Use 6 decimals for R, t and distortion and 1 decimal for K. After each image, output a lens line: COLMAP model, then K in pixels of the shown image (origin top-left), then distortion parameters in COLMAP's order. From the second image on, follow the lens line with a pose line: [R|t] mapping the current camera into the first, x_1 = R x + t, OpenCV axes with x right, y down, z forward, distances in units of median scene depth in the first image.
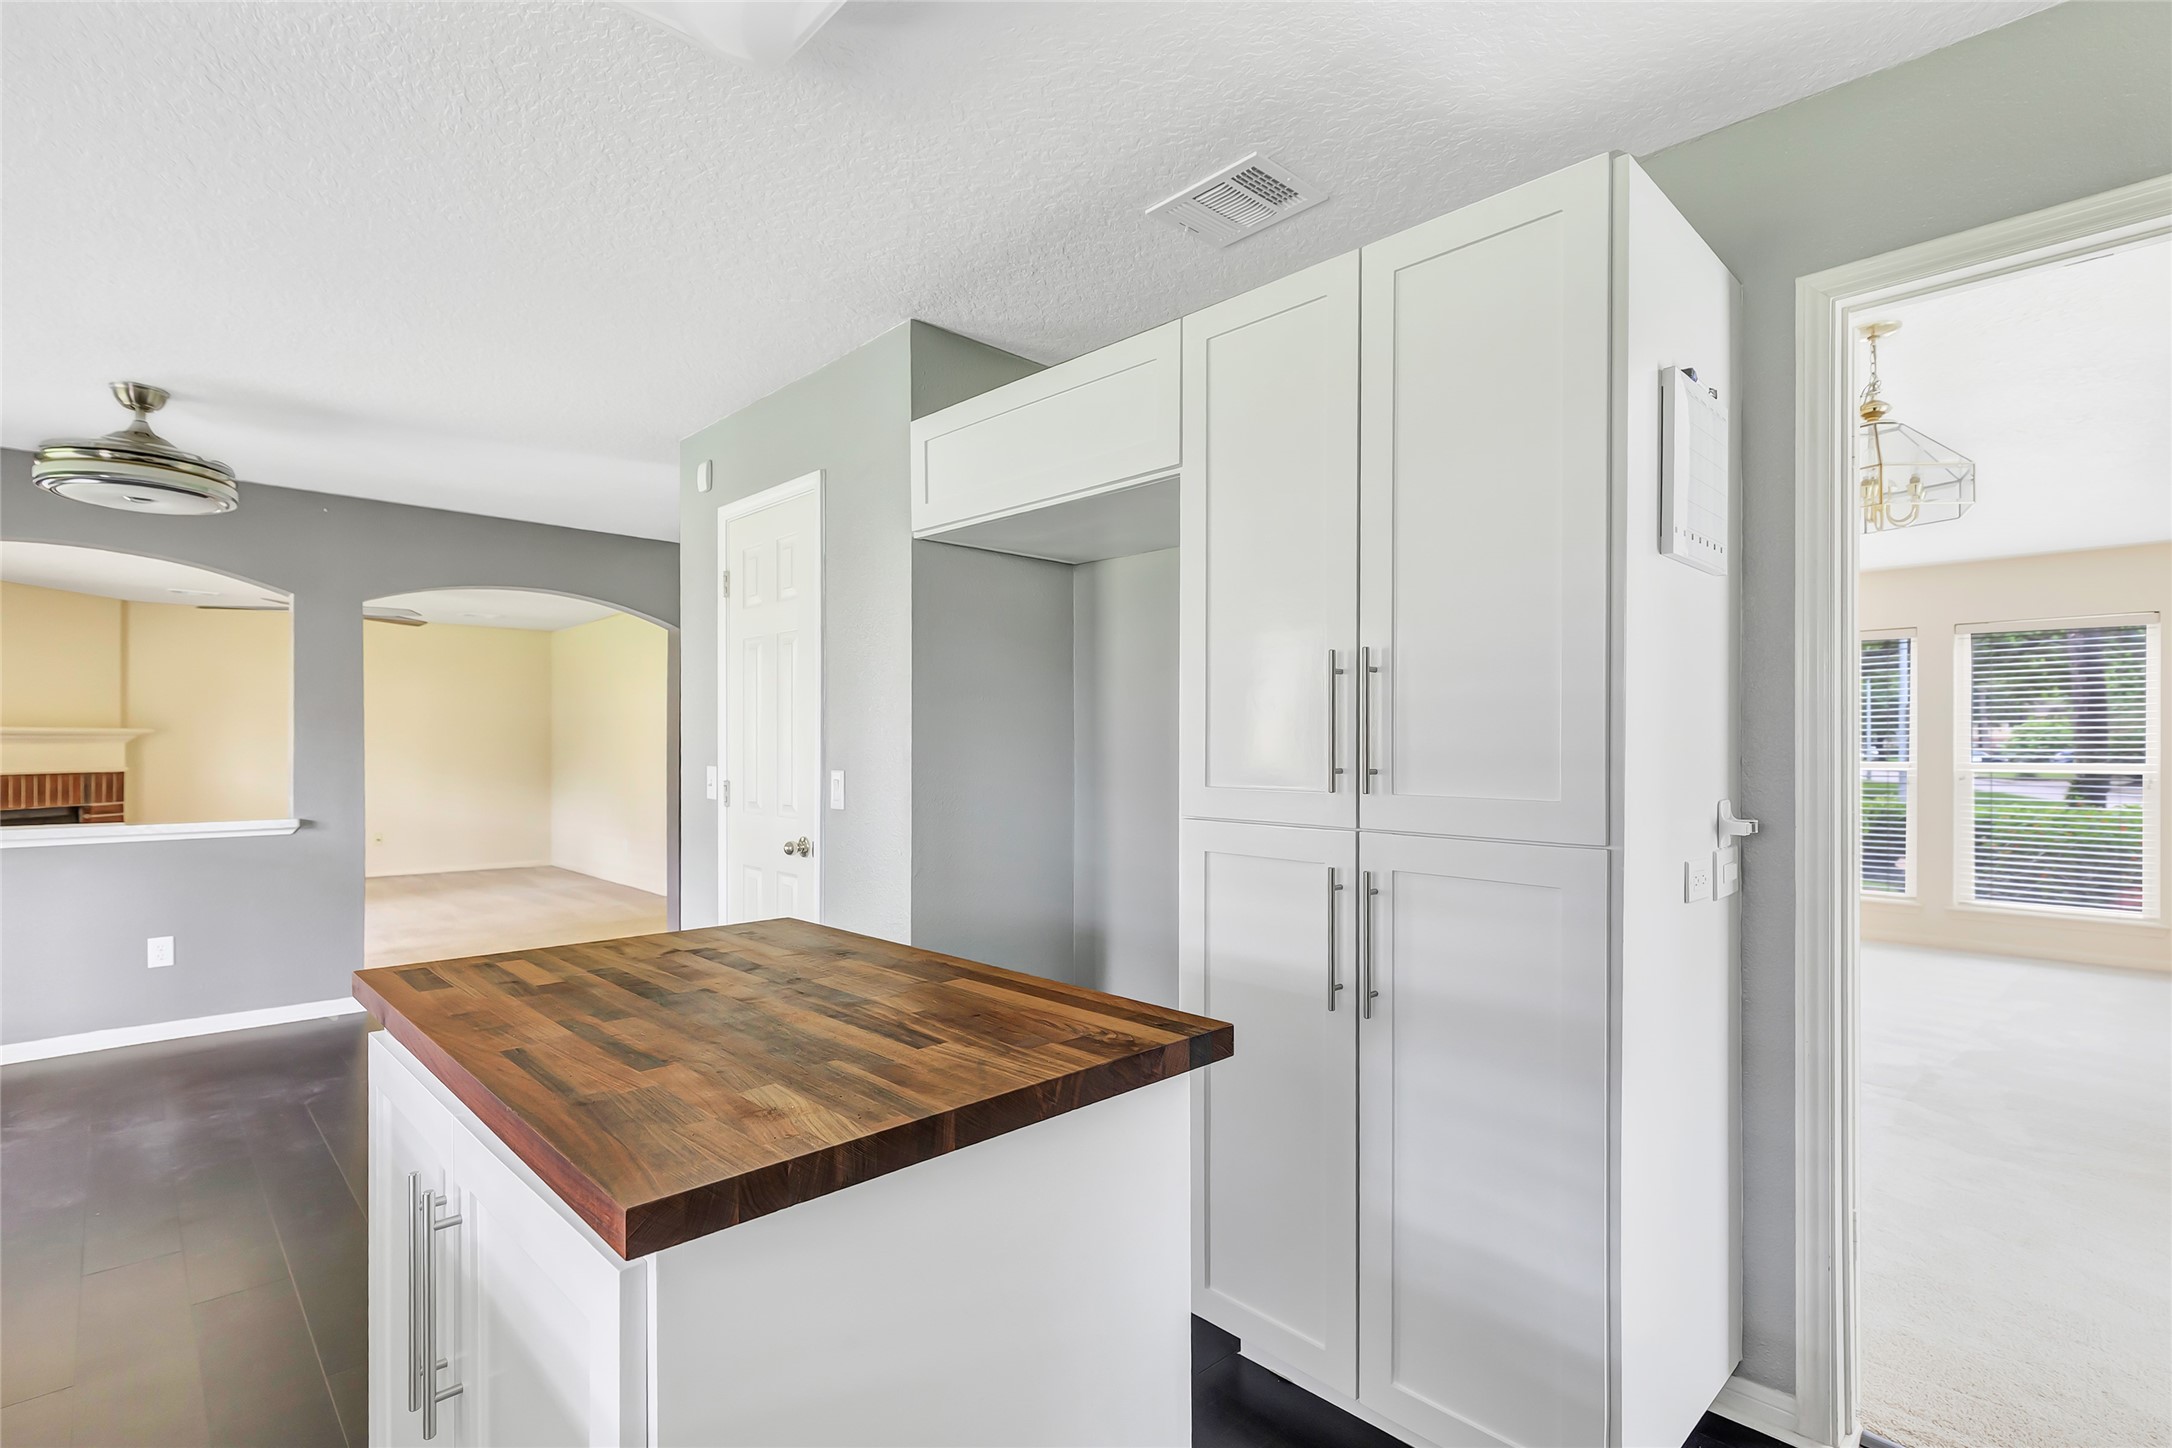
lens RADIAL K [[1024.3, 0, 1076.6], [0, 1024.3, 739.0], [0, 0, 1]] dist [0.004712, 0.001209]
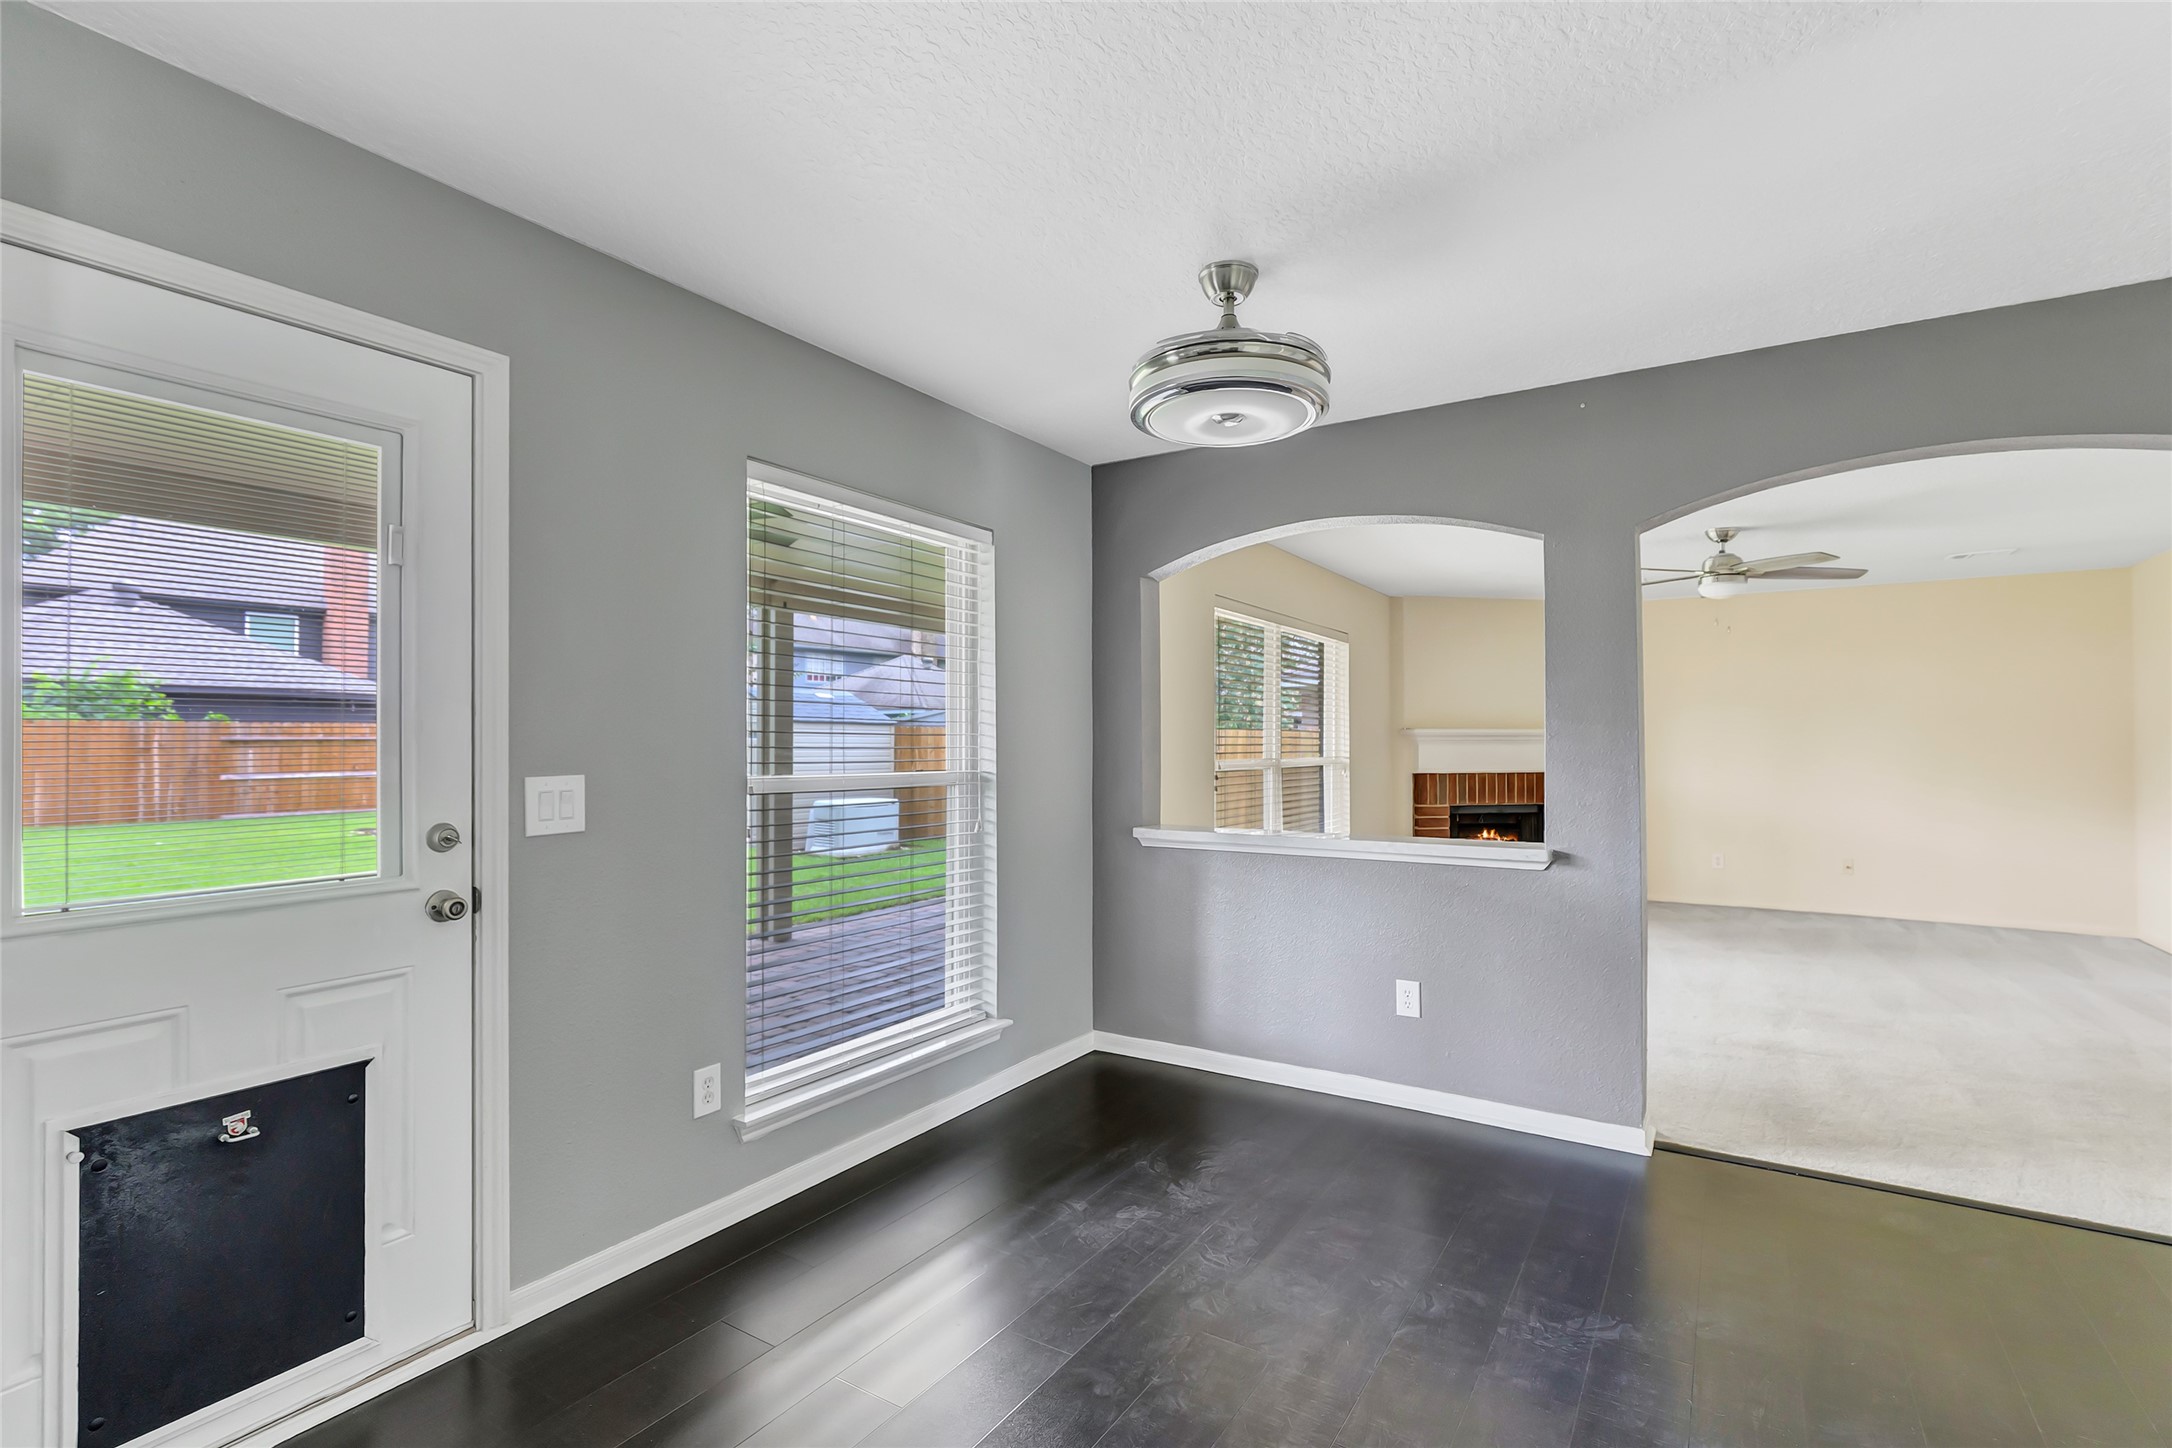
lens RADIAL K [[1000.6, 0, 1100.1], [0, 1000.6, 736.0], [0, 0, 1]] dist [0.004653, 0.000425]
pose [[0.251782, -0.007934, -0.967751, -0.143855], [0.003232, 0.999968, -0.007358, 0.002985], [0.967779, -0.001275, 0.251800, 0.448566]]
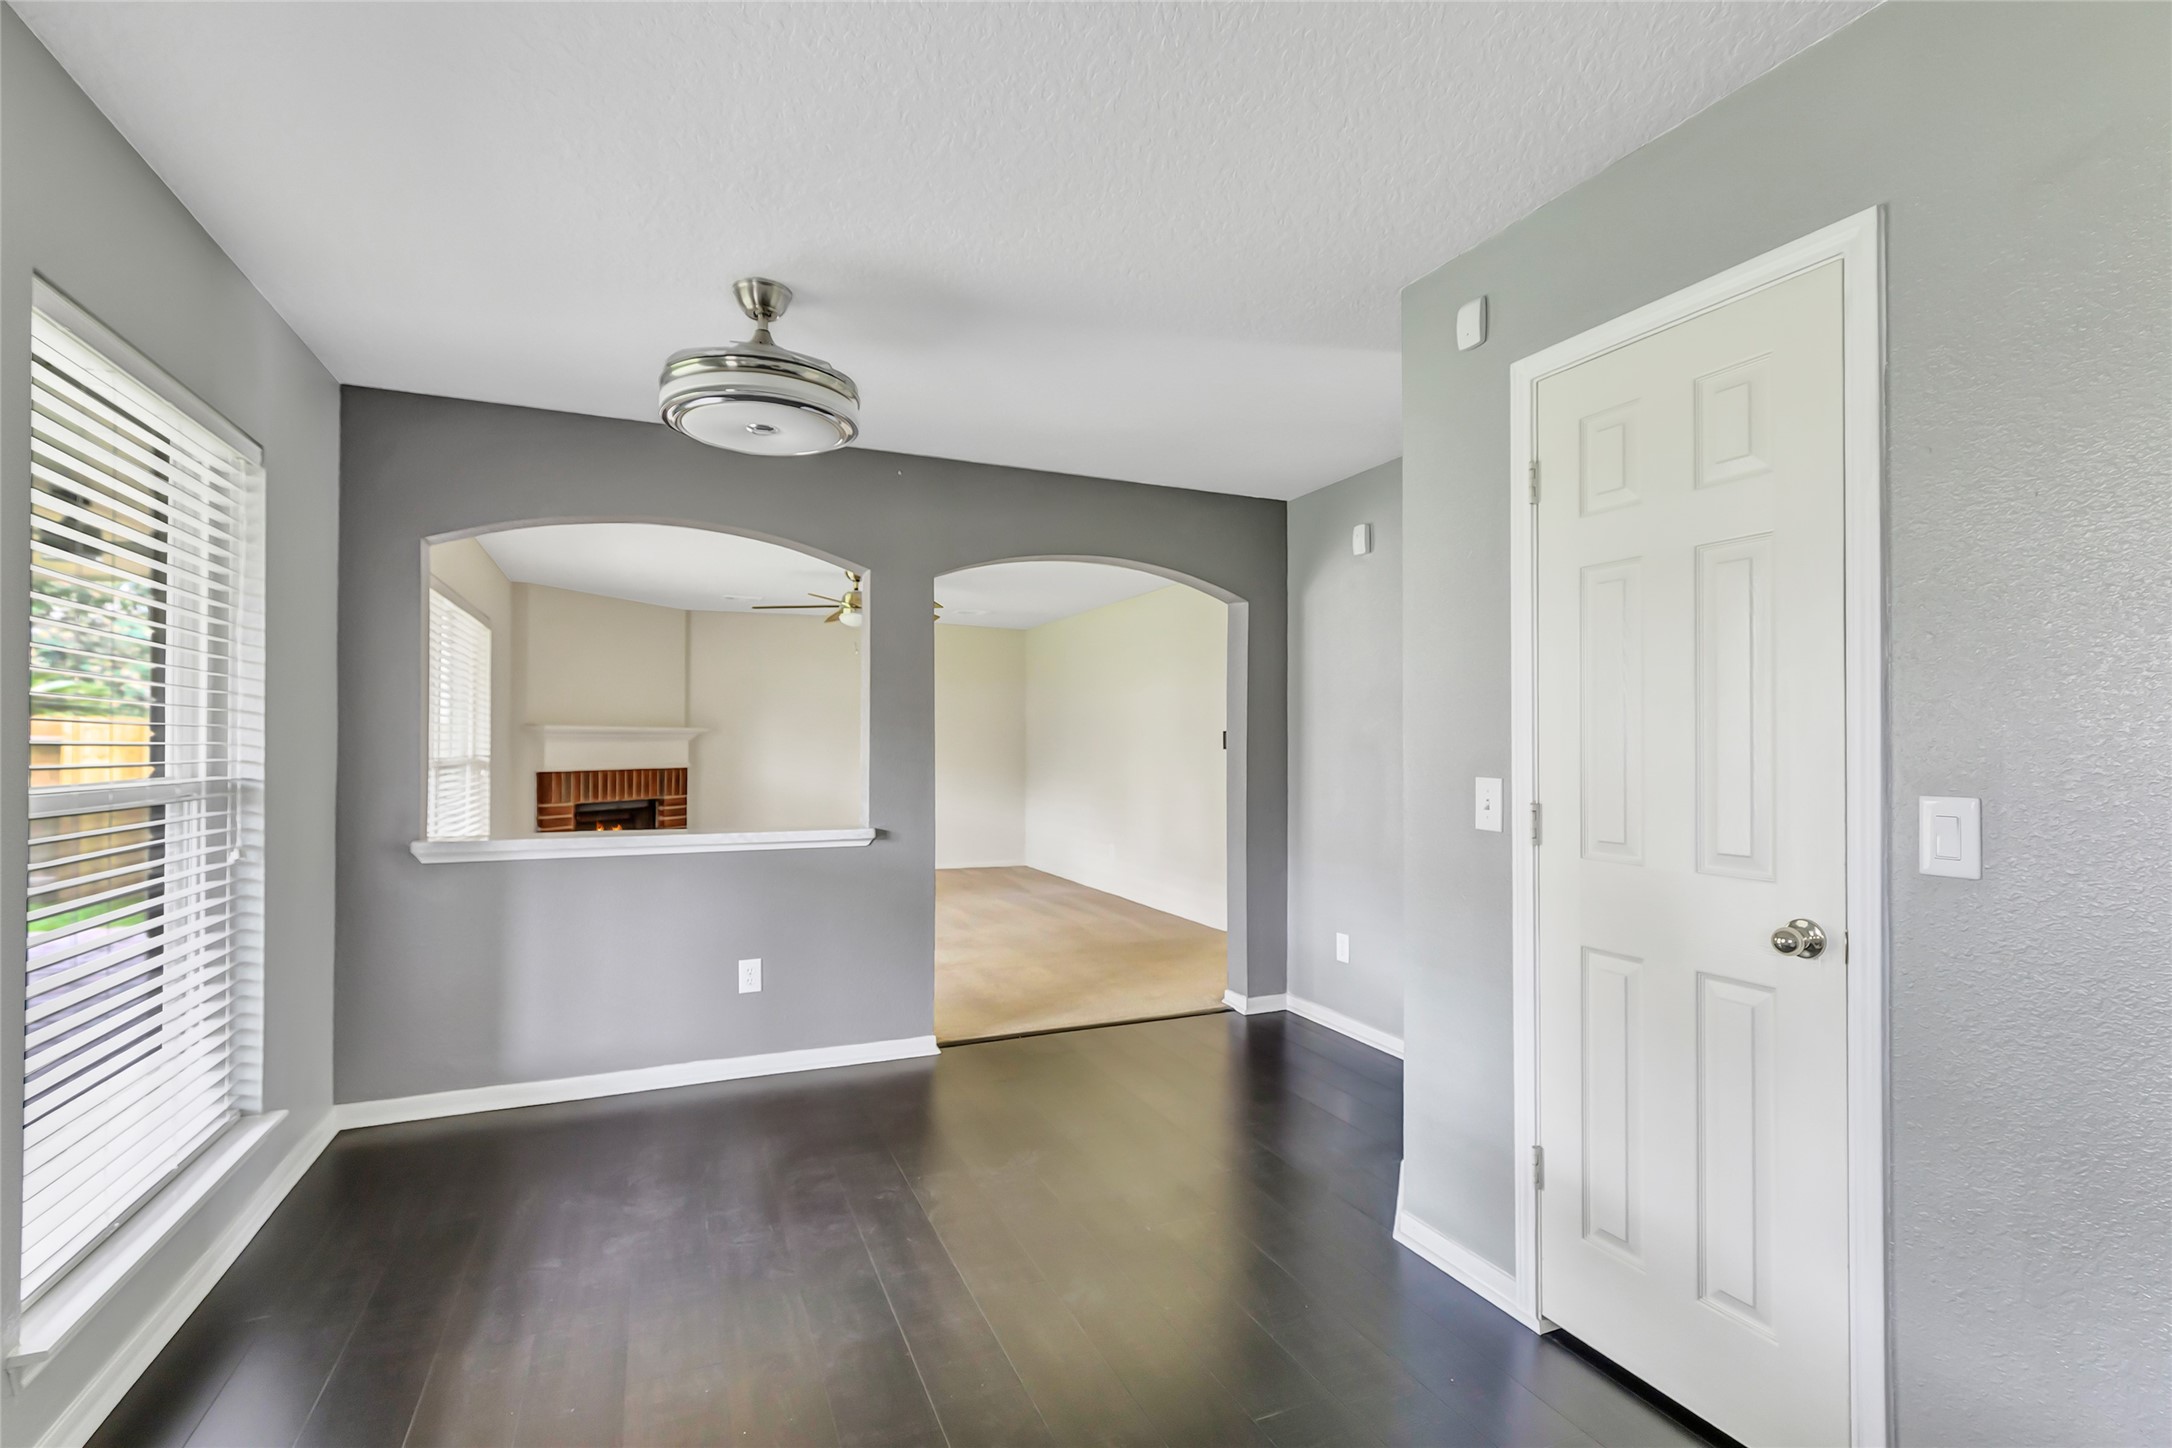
lens RADIAL K [[989.1, 0, 1082.3], [0, 989.1, 734.4], [0, 0, 1]] dist [0.000923, -0.000118]
pose [[0.940406, -0.000435, -0.340055, -0.262625], [-0.001392, 0.999986, -0.005127, 0.002156], [0.340052, 0.005295, 0.940392, 0.233710]]
